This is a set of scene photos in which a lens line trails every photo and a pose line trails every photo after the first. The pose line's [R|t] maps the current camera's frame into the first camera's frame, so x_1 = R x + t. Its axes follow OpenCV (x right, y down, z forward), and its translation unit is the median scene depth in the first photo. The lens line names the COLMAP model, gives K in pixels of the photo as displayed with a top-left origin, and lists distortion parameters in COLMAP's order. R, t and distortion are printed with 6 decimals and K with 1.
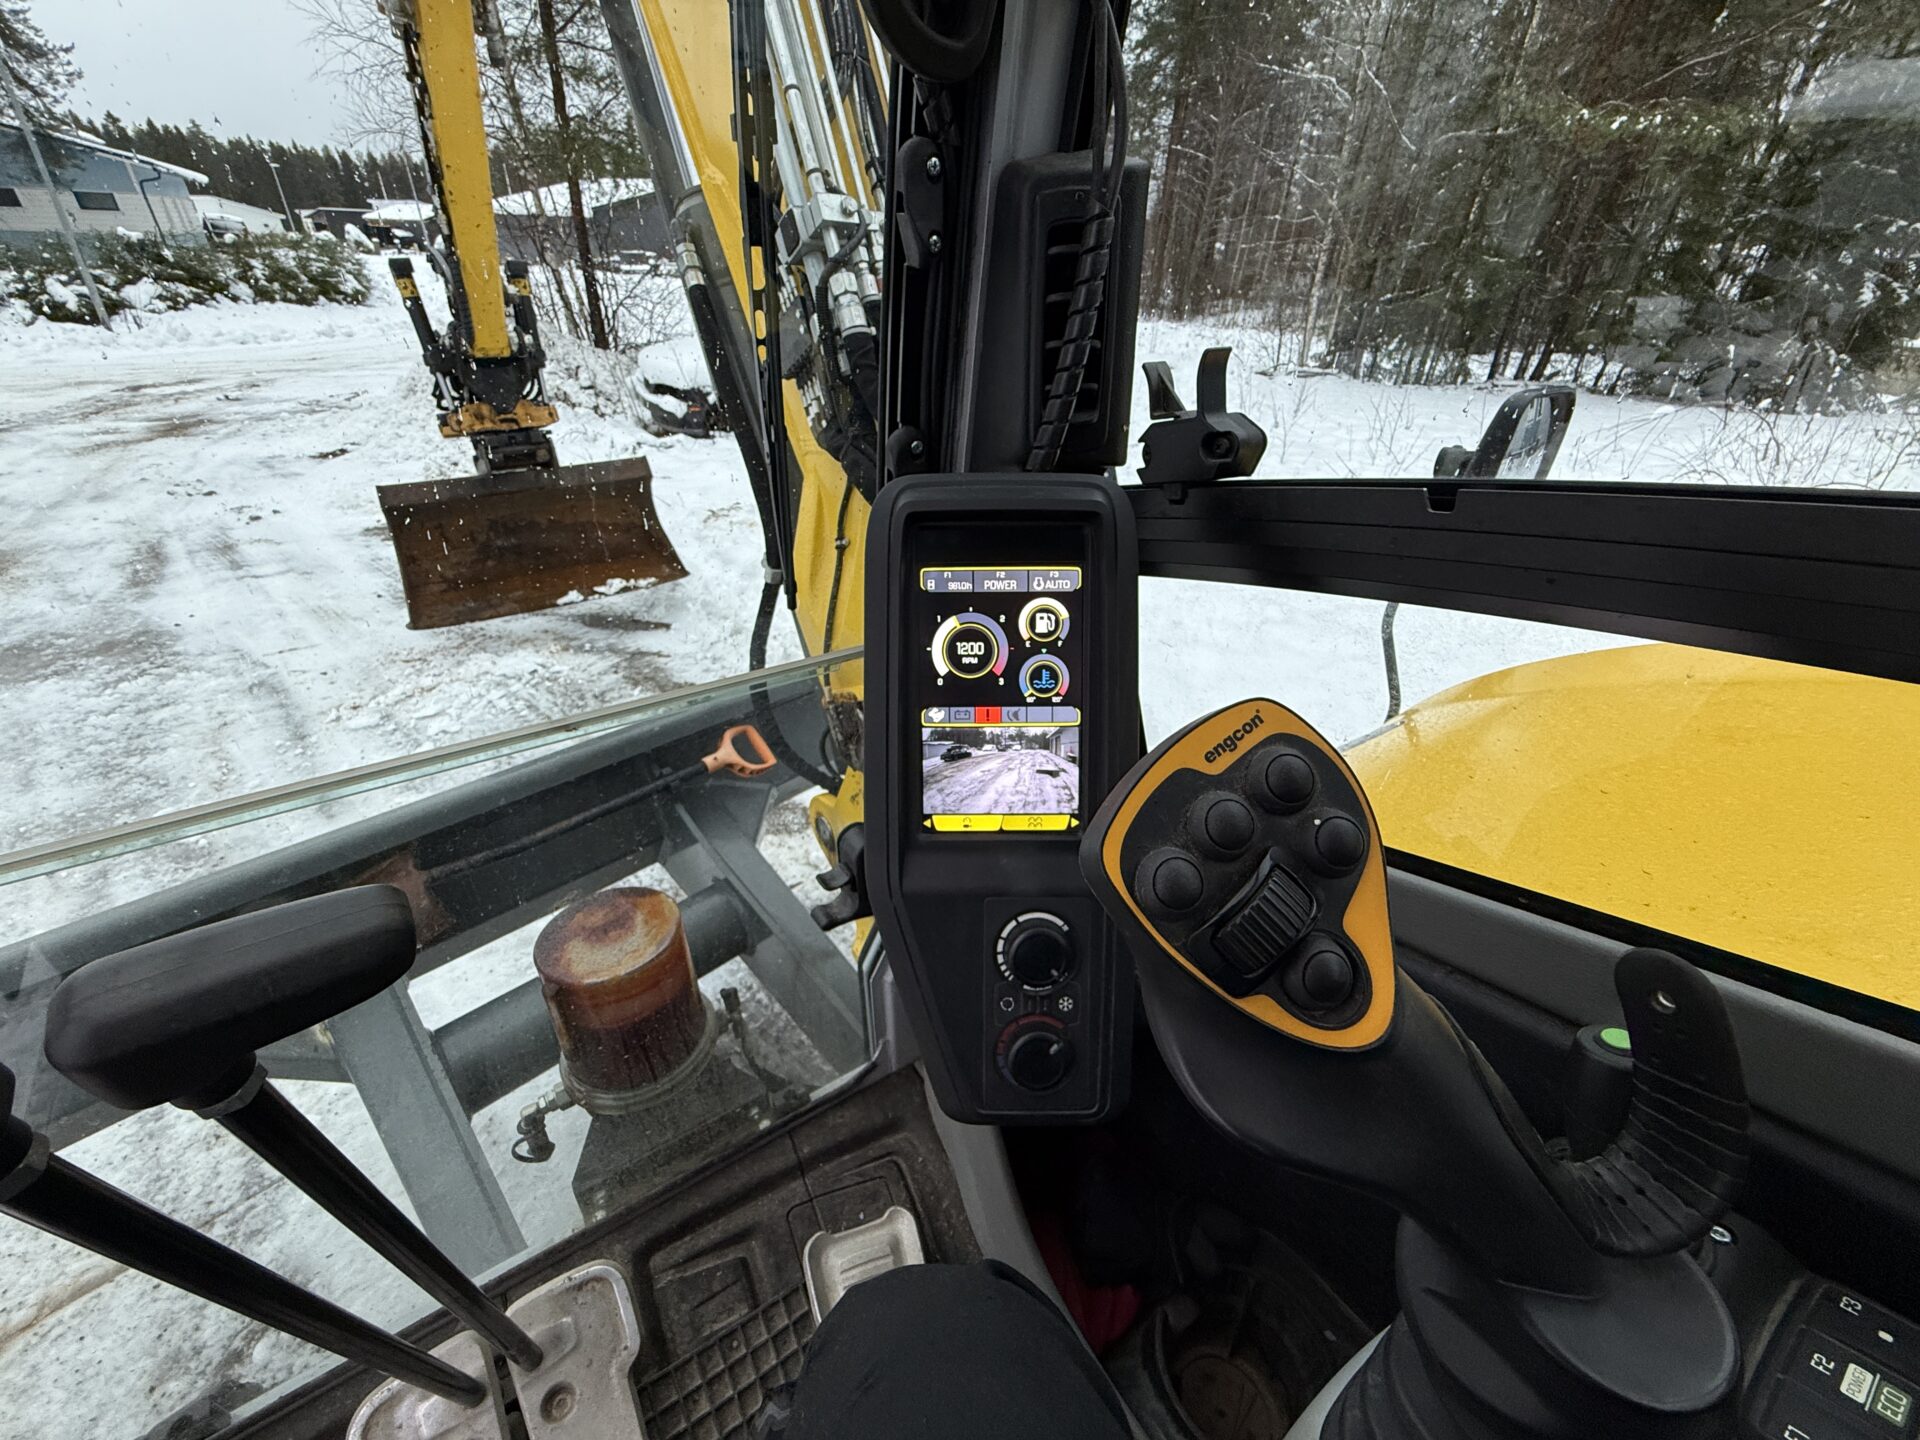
lens RADIAL K [[763.8, 0, 950.2], [0, 763.8, 722.8], [0, 0, 1]] dist [-0.000316, -0.000318]
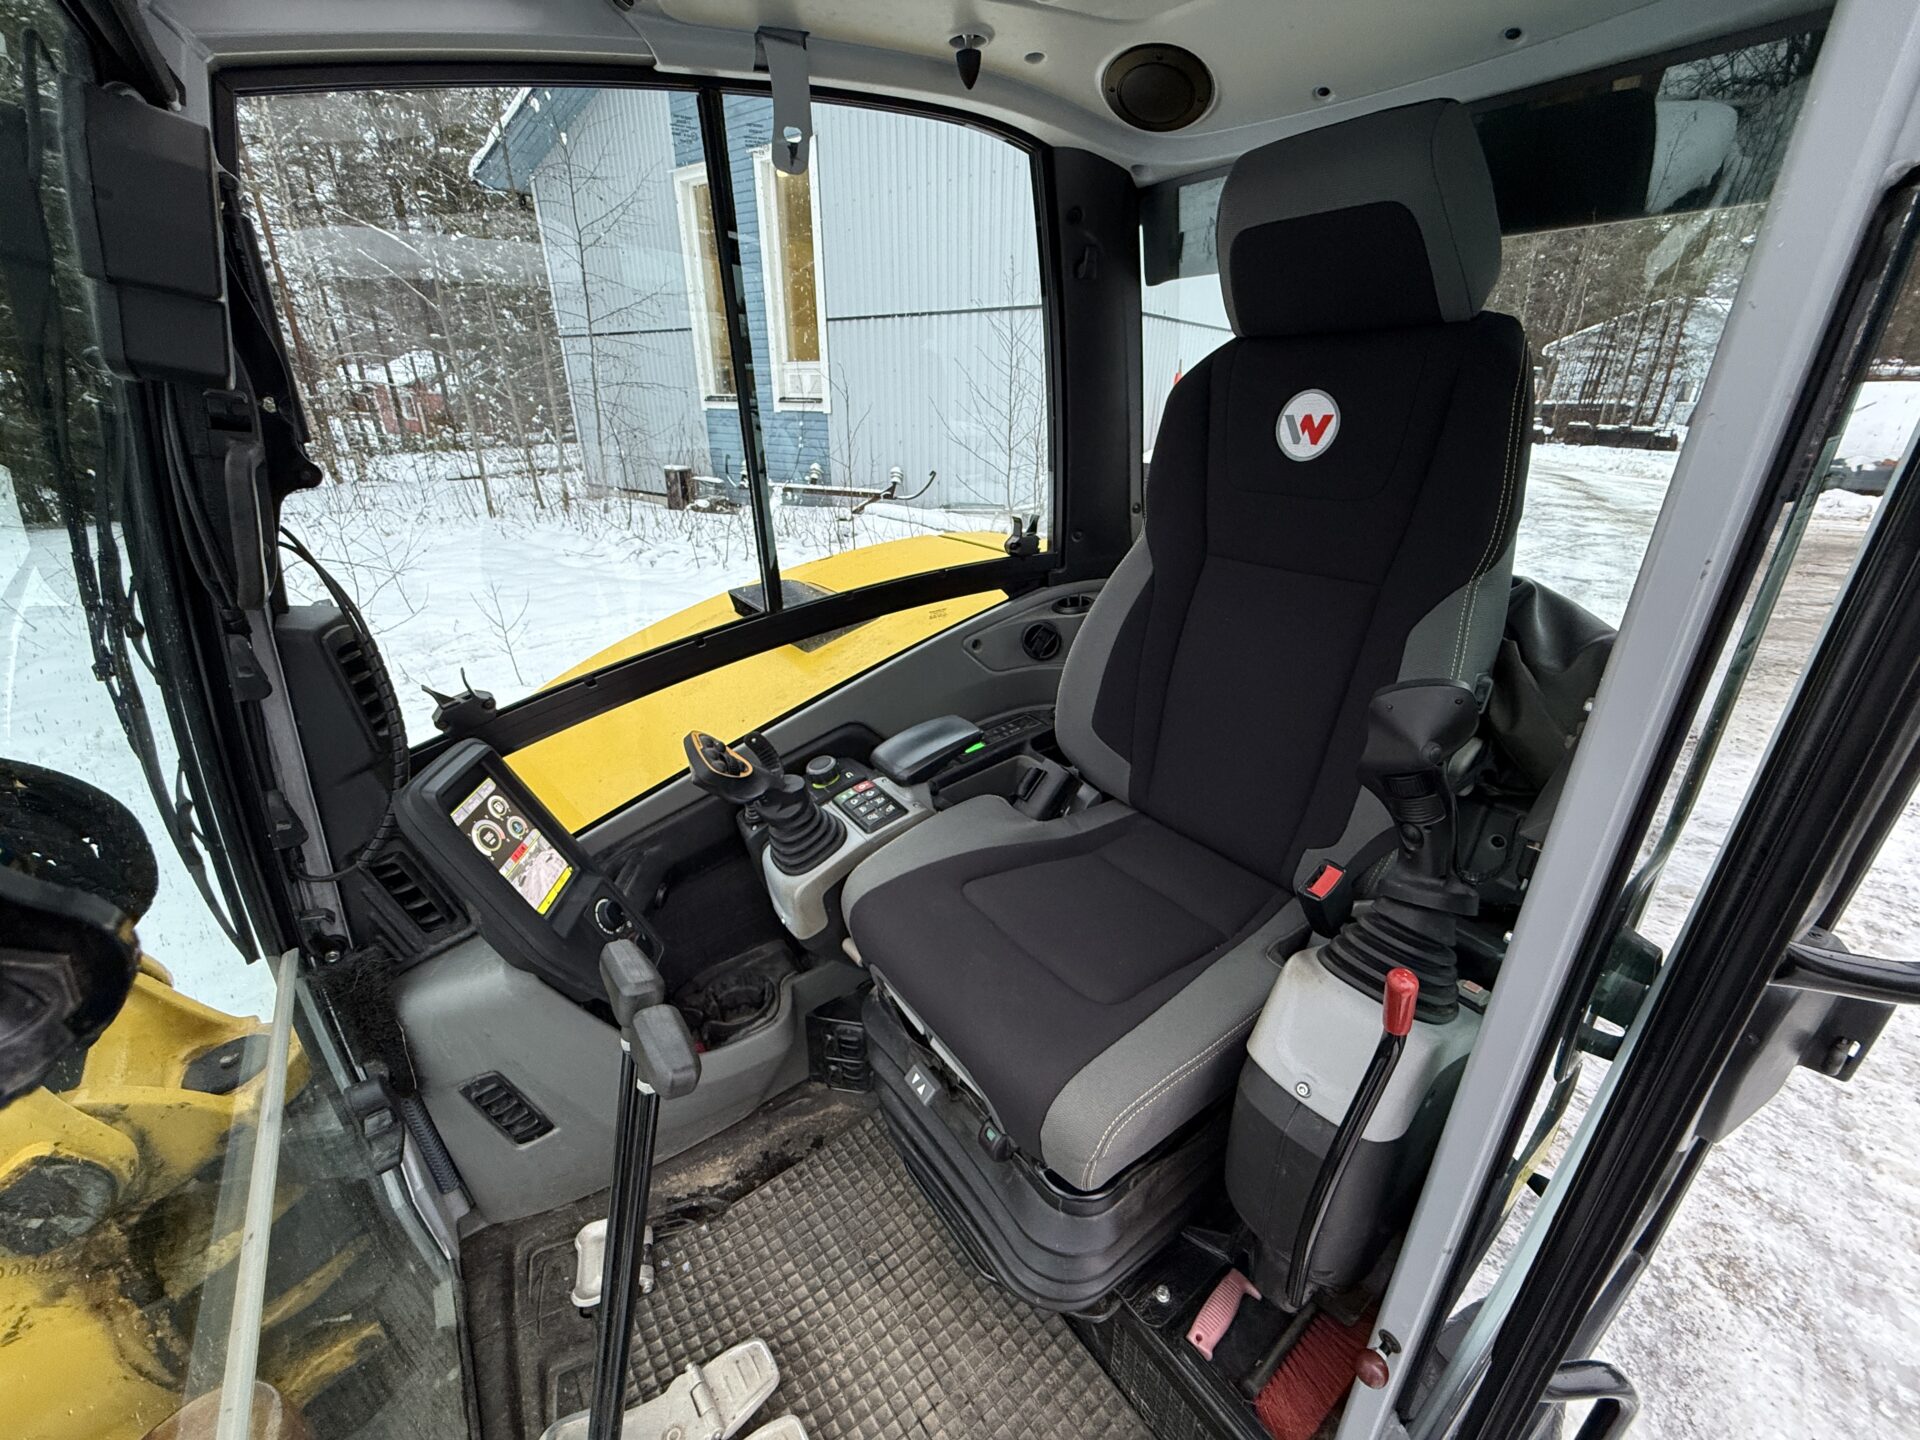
lens RADIAL K [[763.8, 0, 950.2], [0, 763.8, 722.8], [0, 0, 1]] dist [-0.000316, -0.000318]
pose [[-0.032943, -0.430662, 0.901912, -1.623987], [0.525144, 0.760339, 0.382242, -0.438985], [-0.850376, 0.486226, 0.201112, -0.535243]]
